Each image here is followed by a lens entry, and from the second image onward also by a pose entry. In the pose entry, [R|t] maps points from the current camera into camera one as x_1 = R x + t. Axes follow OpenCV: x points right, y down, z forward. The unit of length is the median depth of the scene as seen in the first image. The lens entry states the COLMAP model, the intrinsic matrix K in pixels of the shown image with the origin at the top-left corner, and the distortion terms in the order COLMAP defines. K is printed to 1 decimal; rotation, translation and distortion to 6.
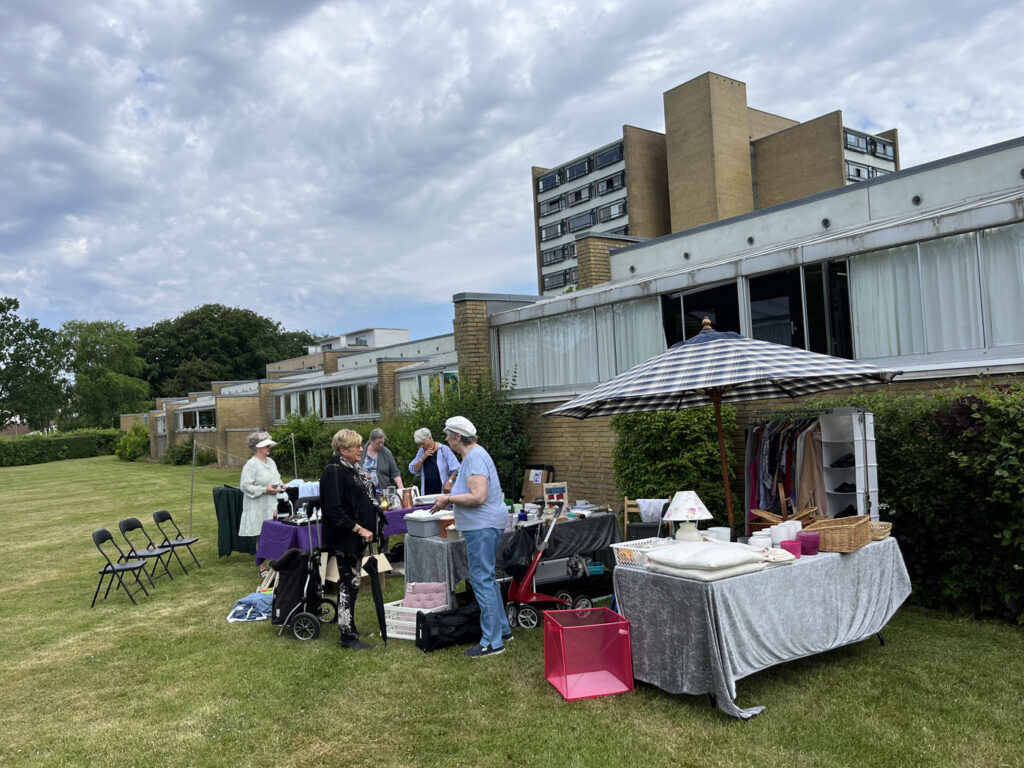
lens RADIAL K [[778.6, 0, 513.9], [0, 778.6, 386.3], [0, 0, 1]] dist [0.069690, -0.095876]
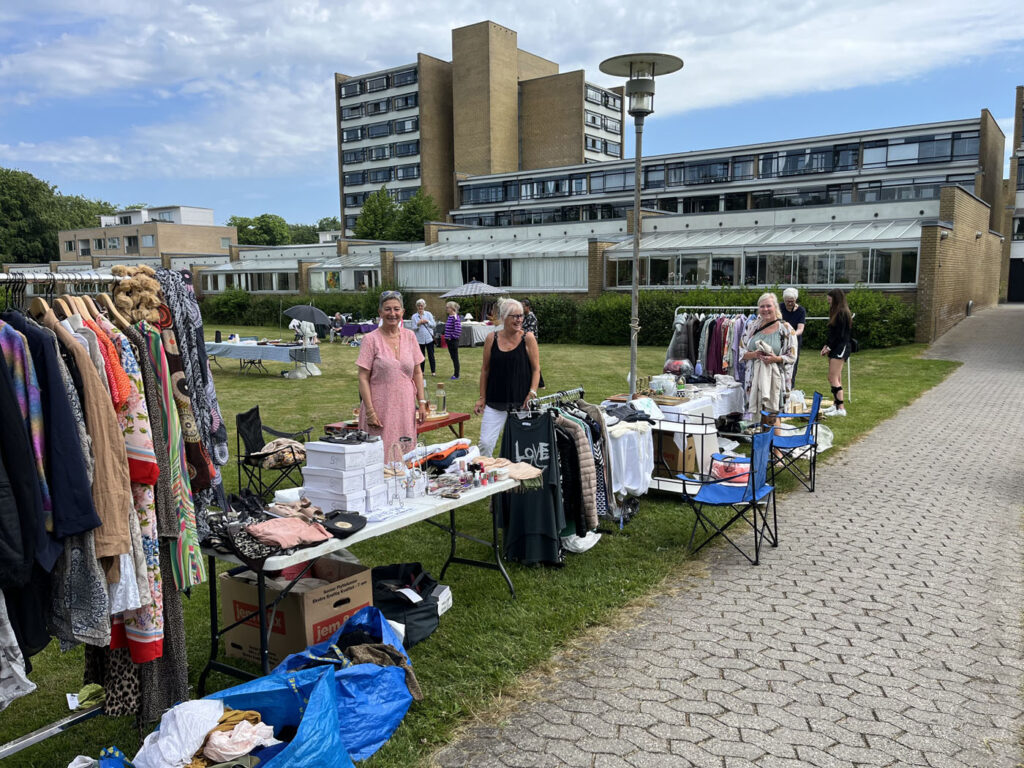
lens RADIAL K [[778.6, 0, 513.9], [0, 778.6, 386.3], [0, 0, 1]] dist [0.069690, -0.095876]
pose [[0.957277, 0.010443, 0.288984, -0.061777], [-0.053674, 0.988399, 0.142081, -0.008821], [-0.284148, -0.151522, 0.946732, -0.255020]]
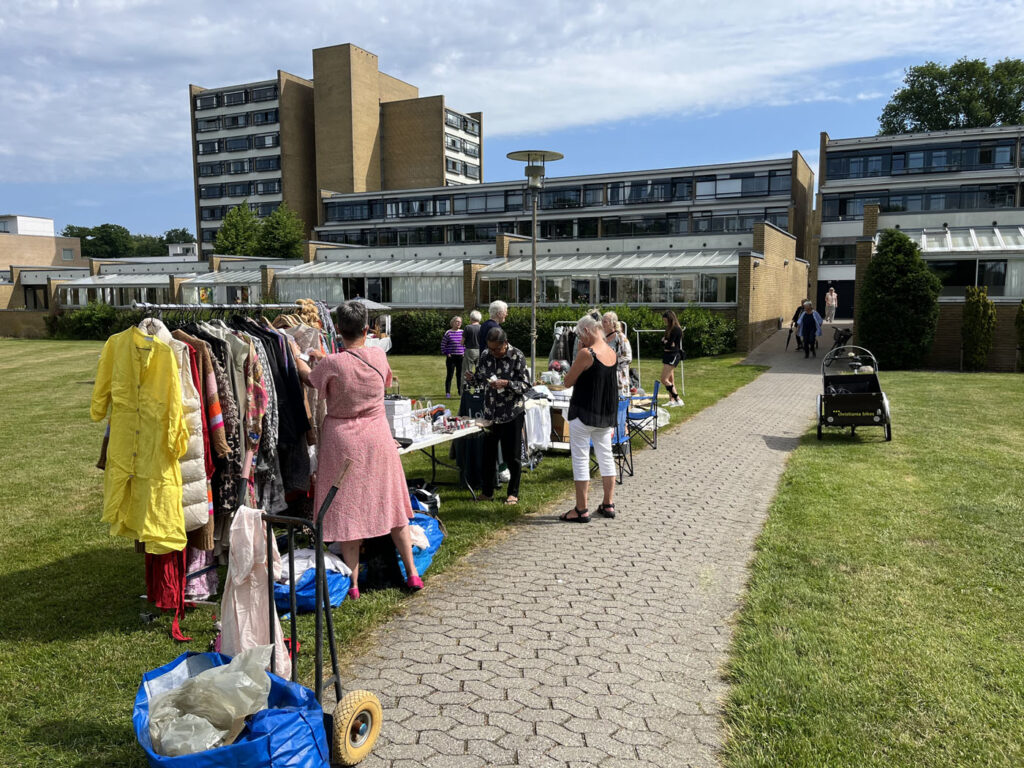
lens RADIAL K [[779.5, 0, 502.0], [0, 779.5, 374.2], [0, 0, 1]] dist [0.048286, -0.001215]
pose [[0.897098, 0.009832, 0.441722, -0.081691], [-0.059482, 0.993339, 0.098692, -0.009456], [-0.437809, -0.114811, 0.891707, -0.282526]]
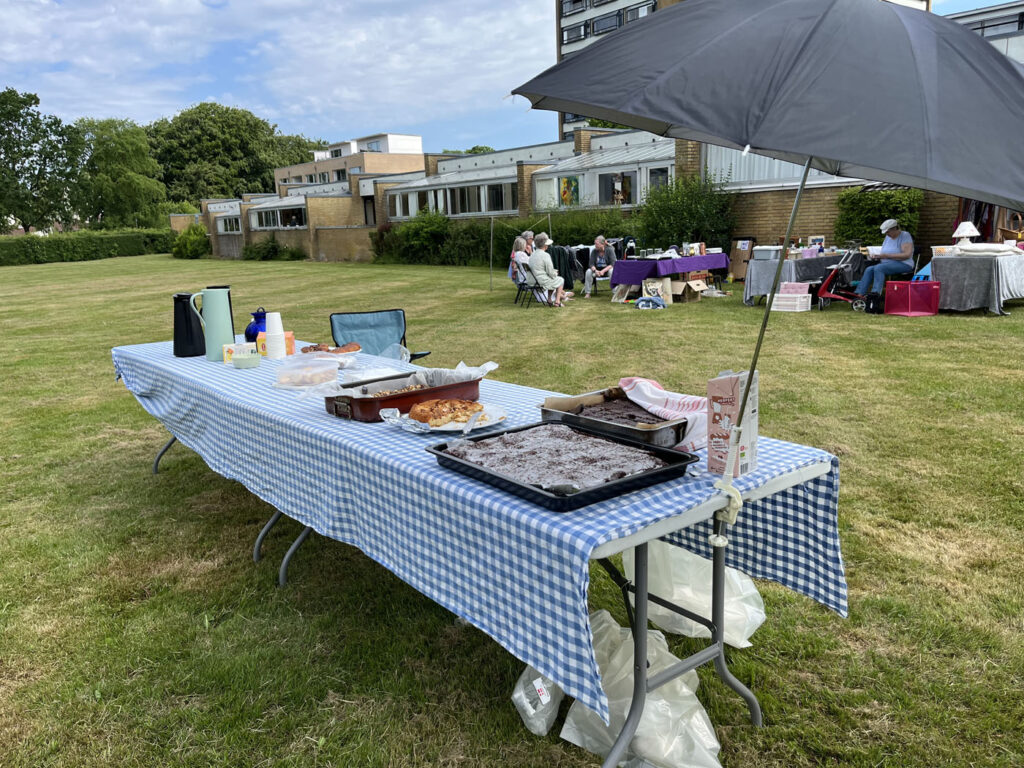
lens RADIAL K [[778.6, 0, 513.9], [0, 778.6, 386.3], [0, 0, 1]] dist [0.069690, -0.095876]
pose [[0.999337, 0.013533, 0.033785, -0.061061], [-0.020965, 0.972866, 0.230419, 0.006278], [-0.029750, -0.230975, 0.972505, -0.062248]]
